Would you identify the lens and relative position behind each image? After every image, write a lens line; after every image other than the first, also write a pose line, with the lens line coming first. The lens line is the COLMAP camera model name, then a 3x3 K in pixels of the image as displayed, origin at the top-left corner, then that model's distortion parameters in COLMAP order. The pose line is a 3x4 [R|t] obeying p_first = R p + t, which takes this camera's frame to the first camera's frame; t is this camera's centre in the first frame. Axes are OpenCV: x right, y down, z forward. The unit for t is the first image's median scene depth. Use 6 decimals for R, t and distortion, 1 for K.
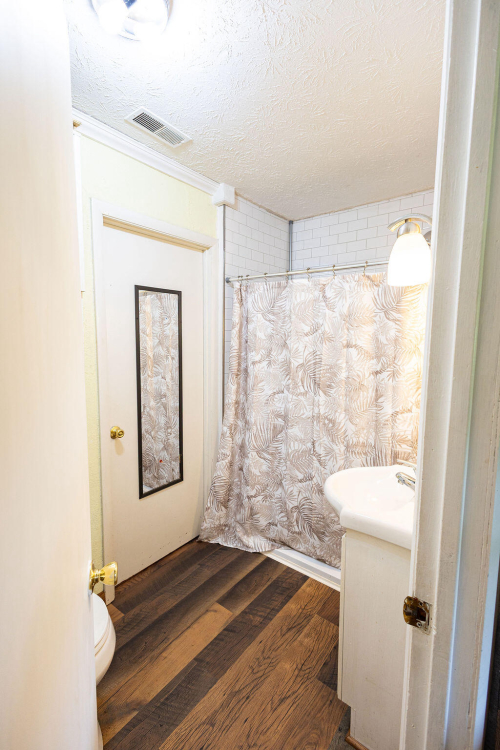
lens RADIAL K [[345.9, 0, 250.7], [0, 345.9, 375.3], [0, 0, 1]] dist [-0.005743, -0.000707]
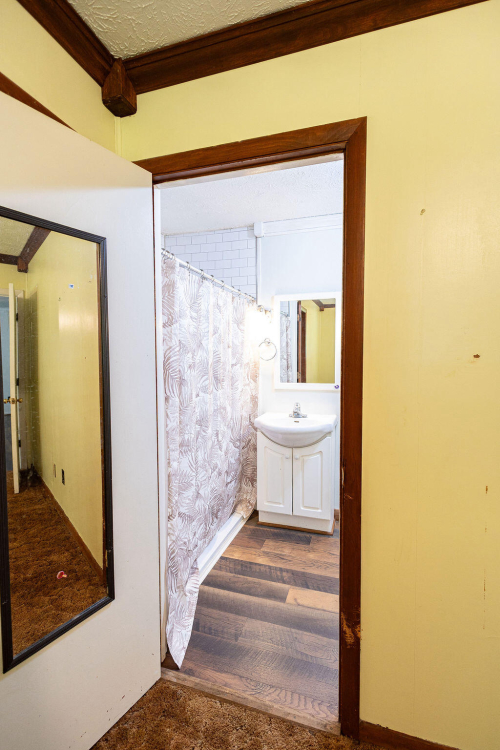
lens RADIAL K [[345.9, 0, 250.2], [0, 345.9, 372.2], [0, 0, 1]] dist [-0.005743, -0.000707]
pose [[-0.339195, -0.055764, 0.939062, -0.984354], [0.095947, 0.990985, 0.093504, -0.103571], [-0.935810, 0.121816, -0.330787, 1.375315]]
